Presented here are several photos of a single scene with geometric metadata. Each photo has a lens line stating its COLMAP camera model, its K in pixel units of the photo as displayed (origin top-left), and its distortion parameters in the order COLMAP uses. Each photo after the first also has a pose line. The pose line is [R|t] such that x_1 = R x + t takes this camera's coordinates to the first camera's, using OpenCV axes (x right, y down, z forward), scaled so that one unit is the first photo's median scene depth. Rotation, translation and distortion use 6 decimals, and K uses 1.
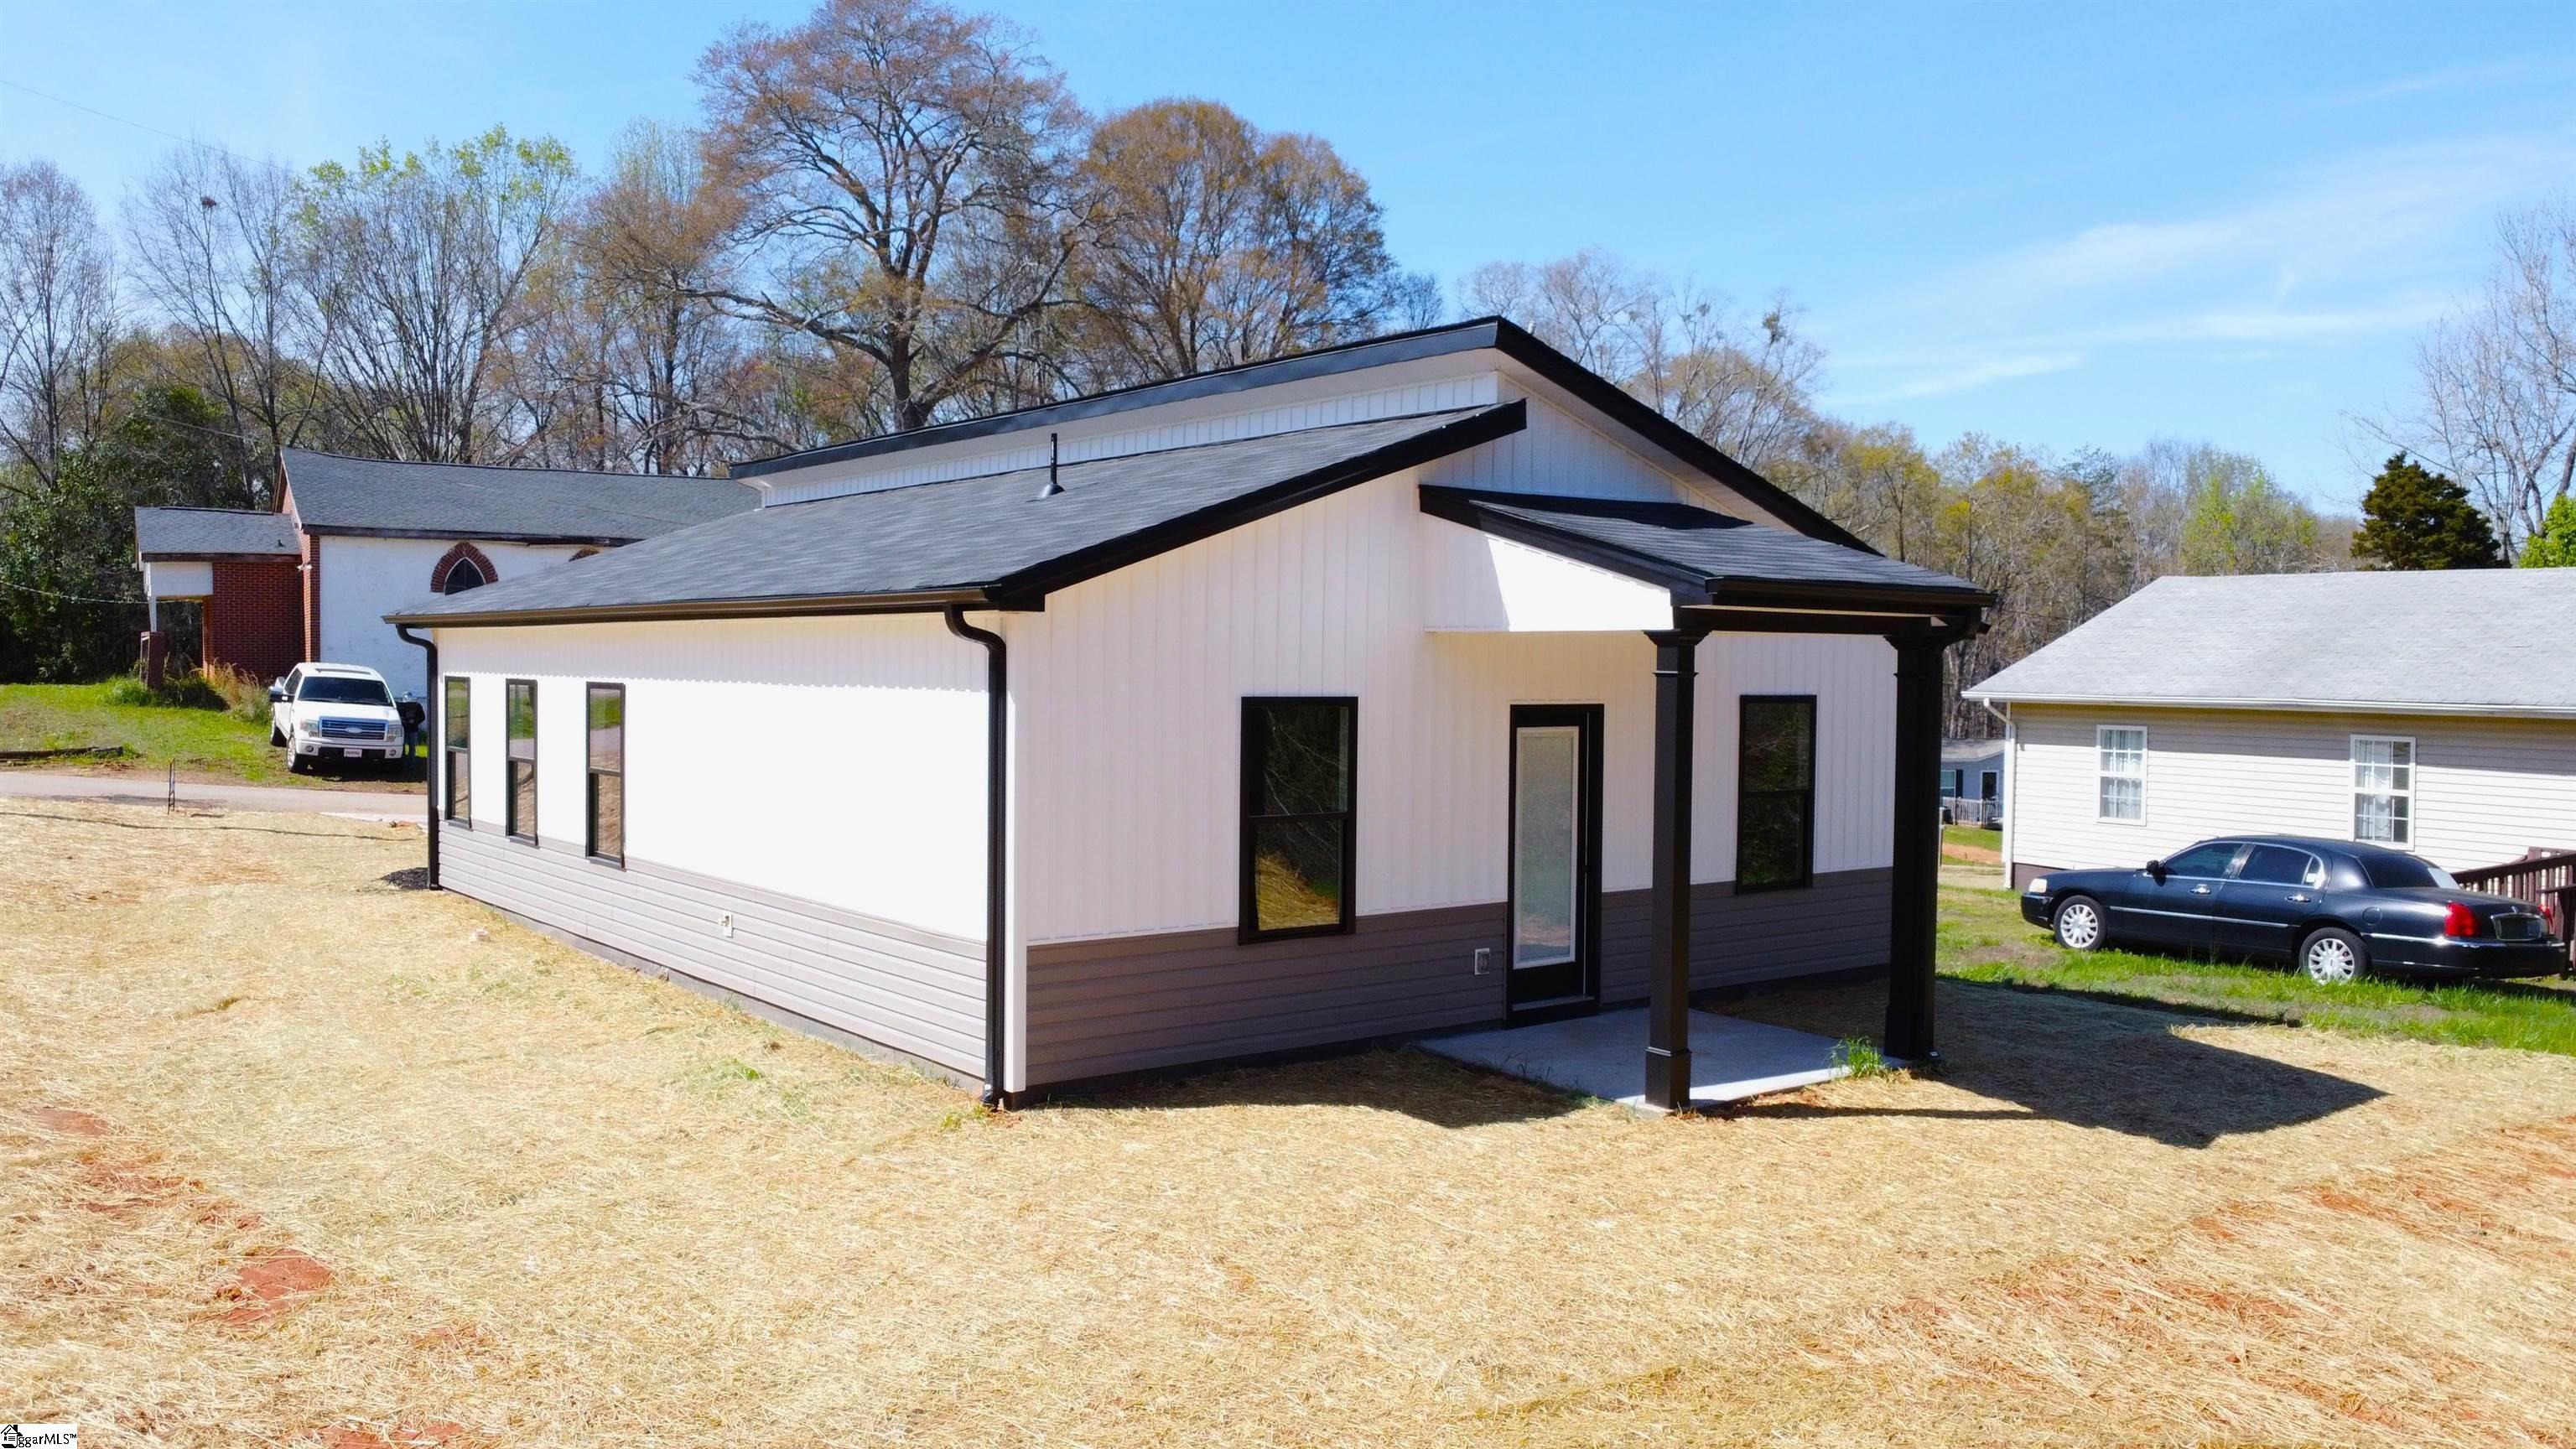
lens RADIAL K [[1925.1, 0, 1306.9], [0, 1925.1, 721.6], [0, 0, 1]] dist [-0.007708, 0.008568]
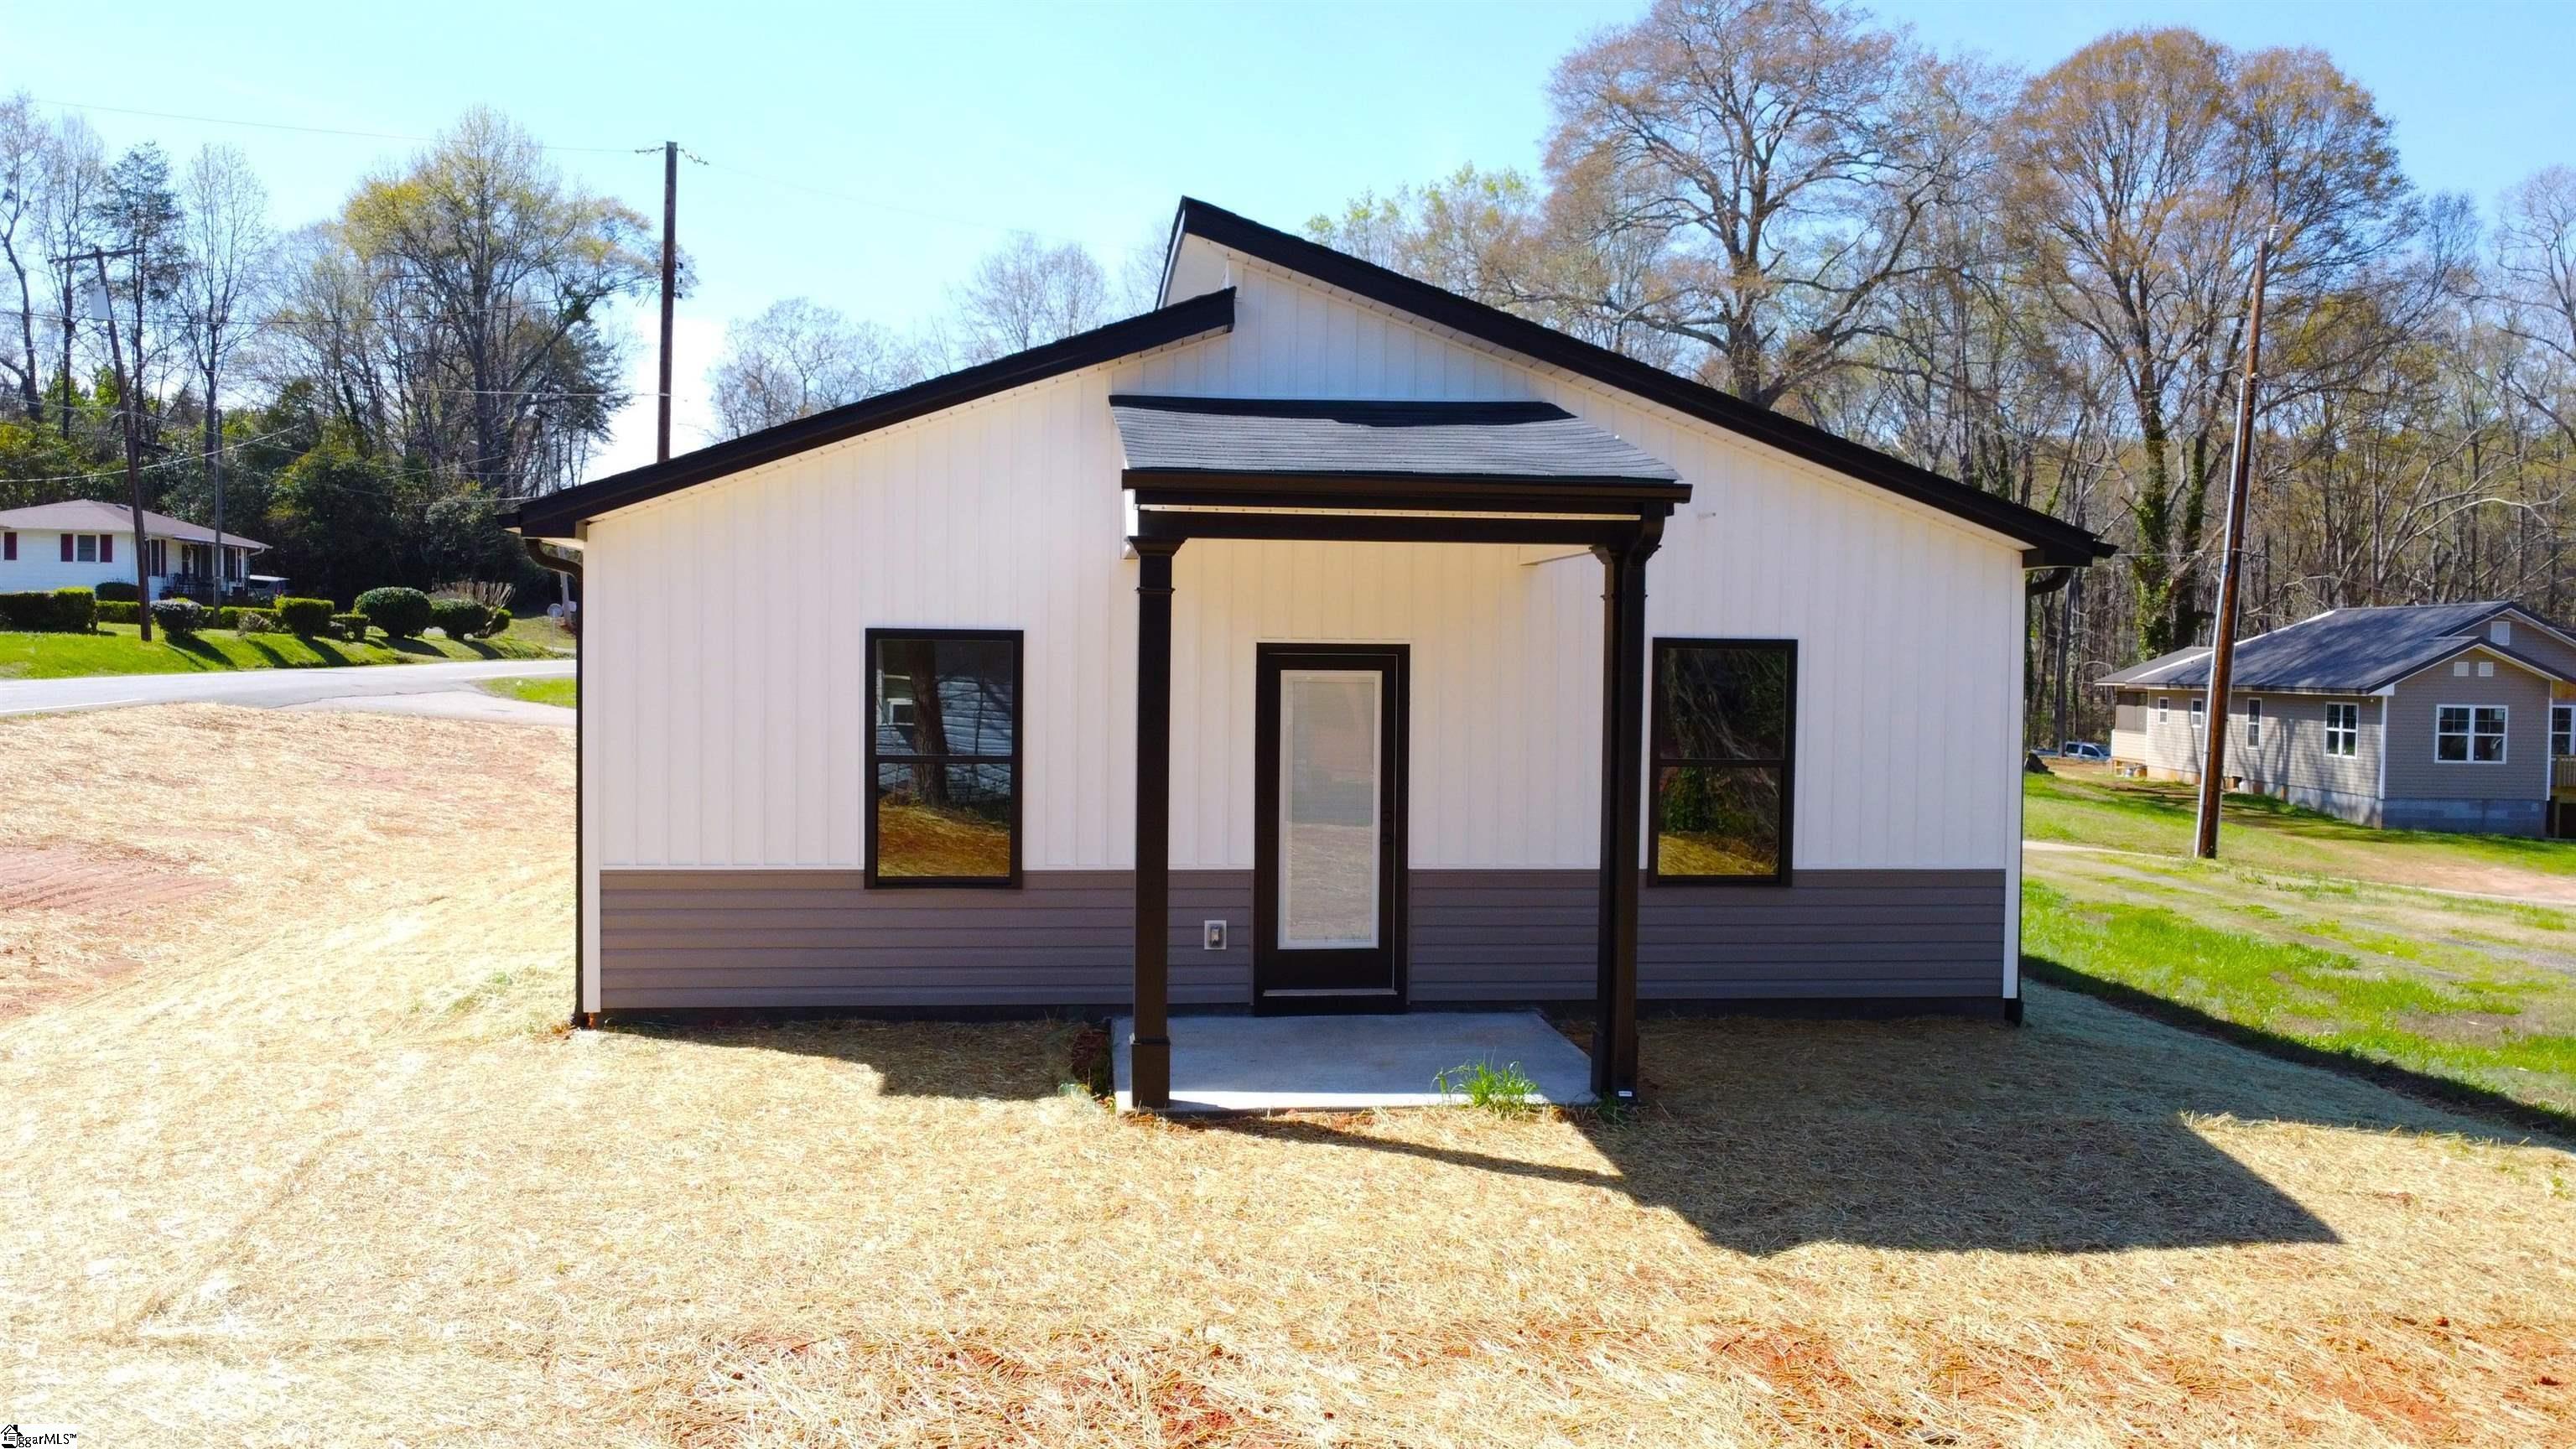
lens RADIAL K [[1925.1, 0, 1303.6], [0, 1925.1, 724.3], [0, 0, 1]] dist [-0.007708, 0.008568]
pose [[0.853623, 0.016141, -0.520641, 0.548325], [-0.017201, 0.999848, 0.002796, 0.024376], [0.520607, 0.006569, 0.853771, 0.259979]]
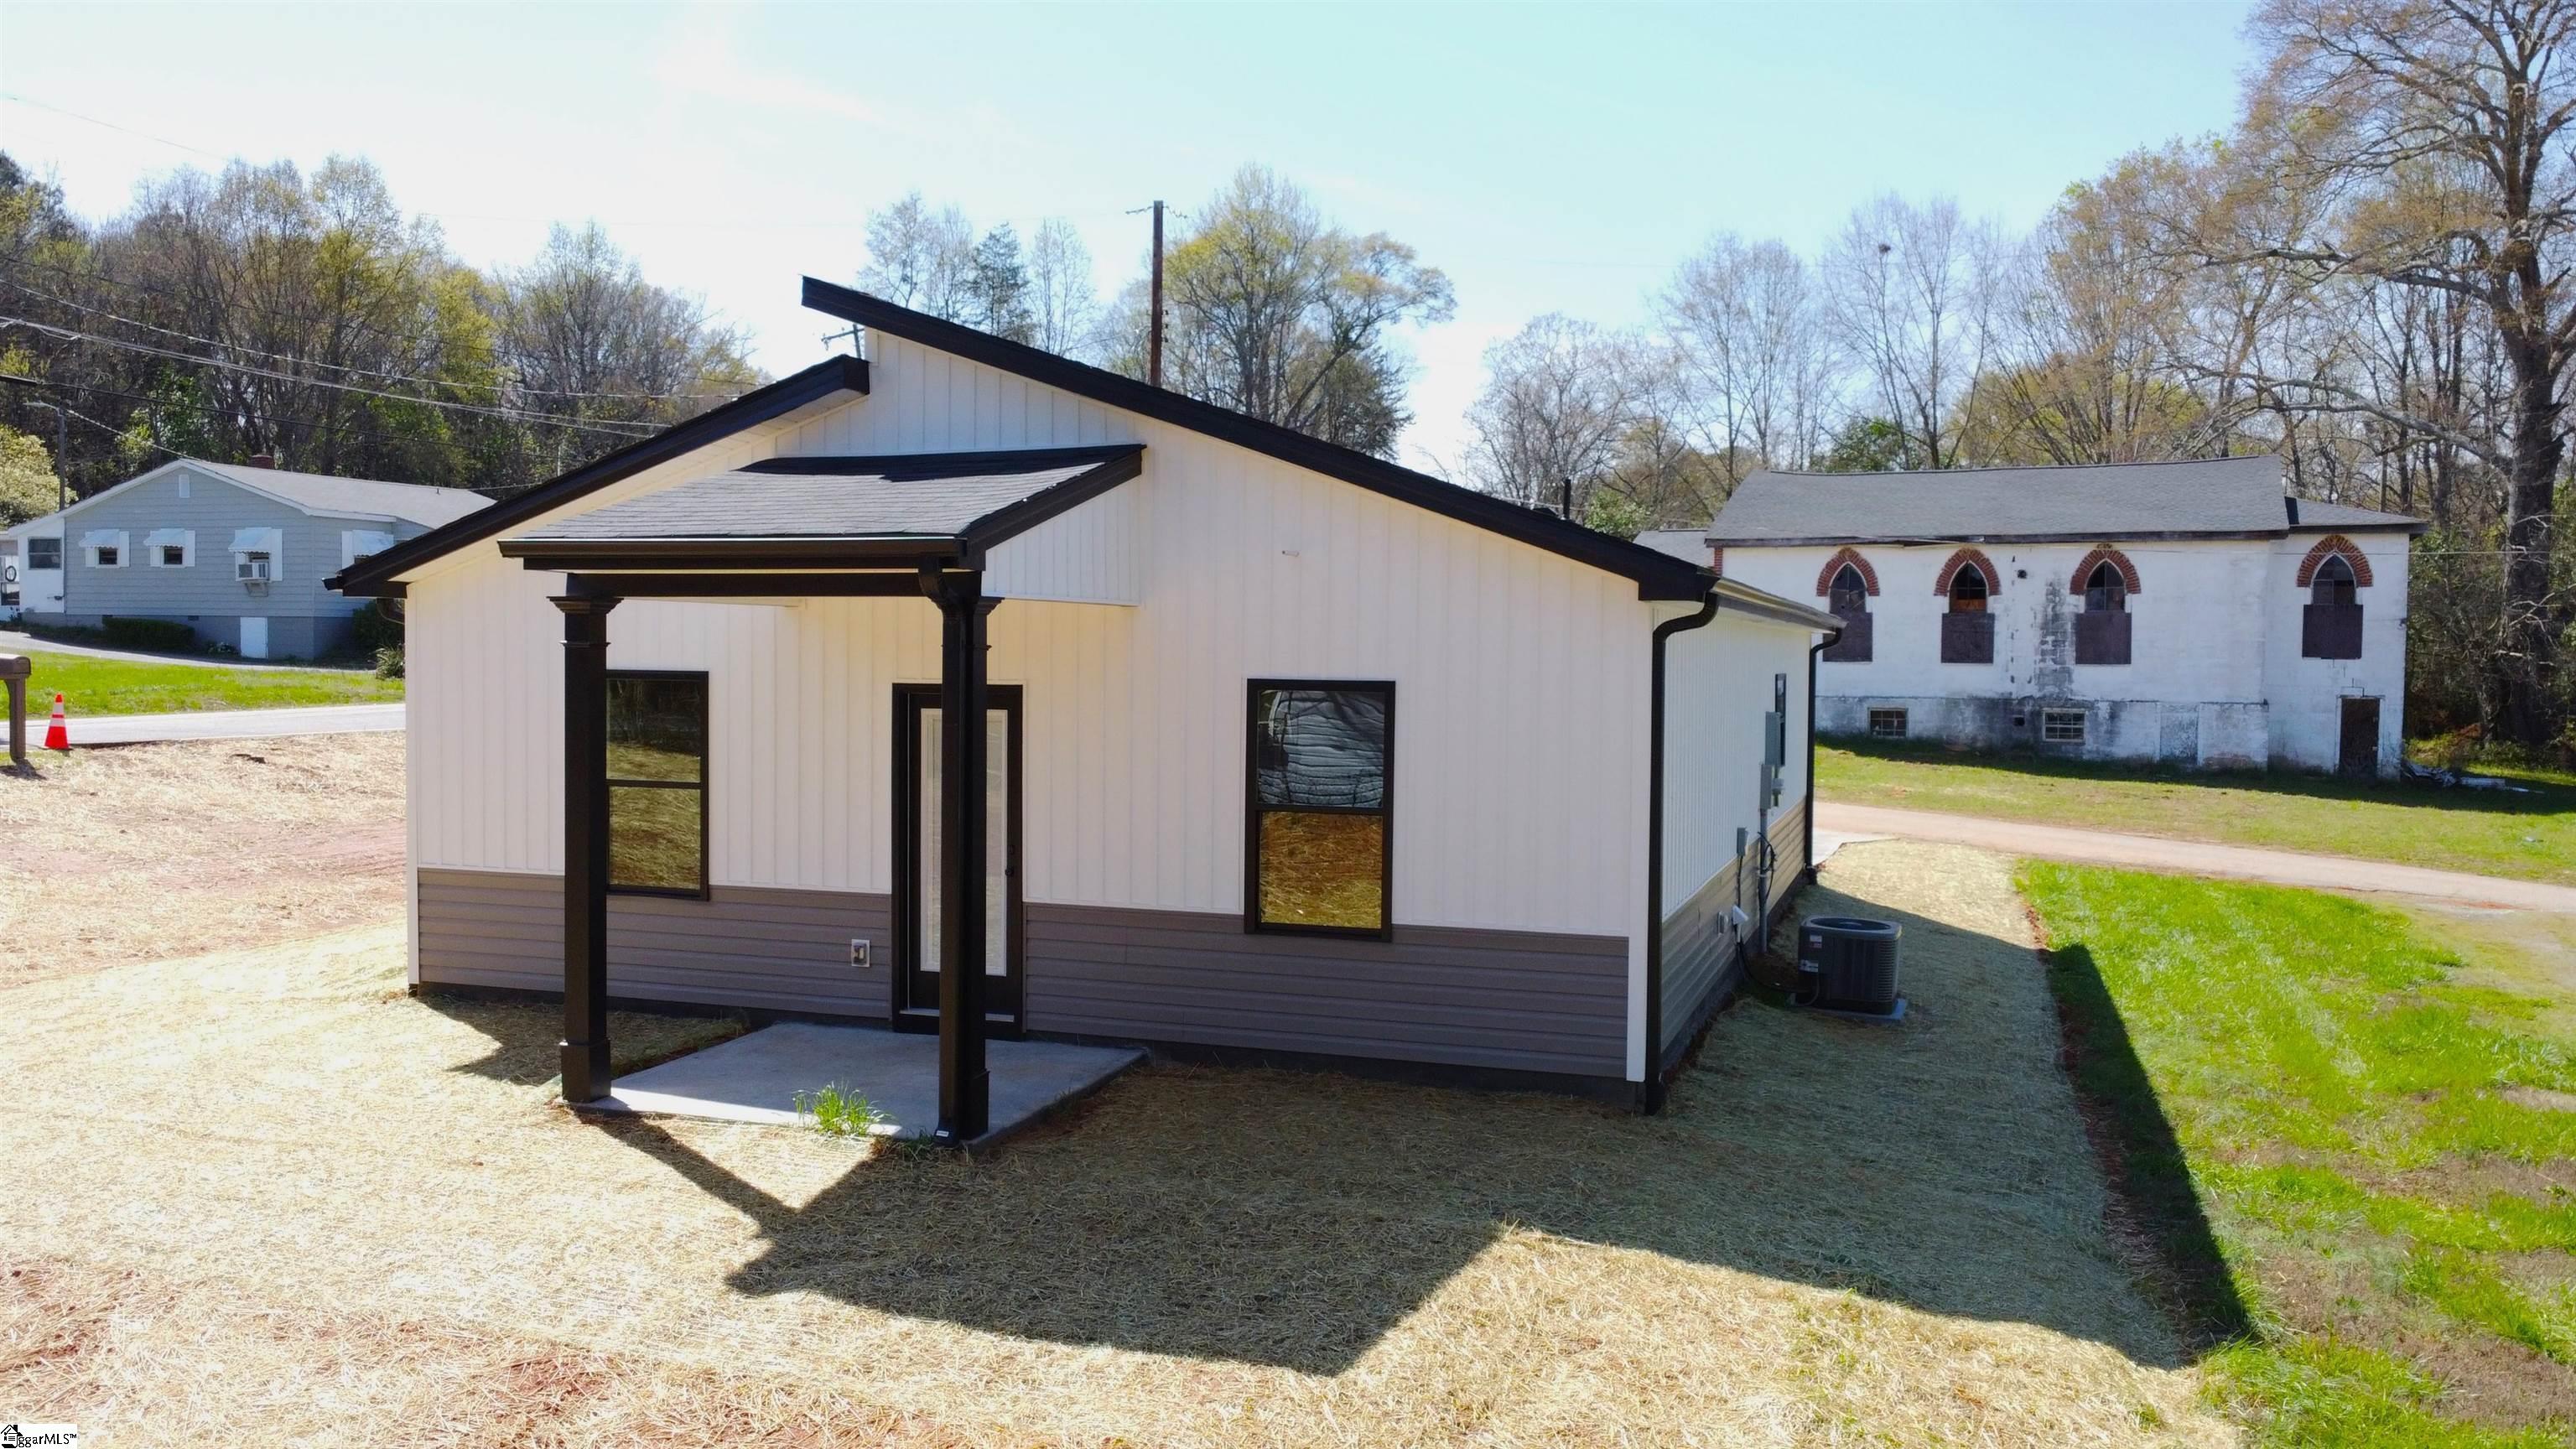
lens RADIAL K [[1925.1, 0, 1300.9], [0, 1925.1, 728.8], [0, 0, 1]] dist [-0.007708, 0.008568]
pose [[0.554034, 0.027695, -0.832033, 0.939056], [-0.028208, 0.999497, 0.014485, -0.004972], [0.832016, 0.015445, 0.554537, 0.619628]]
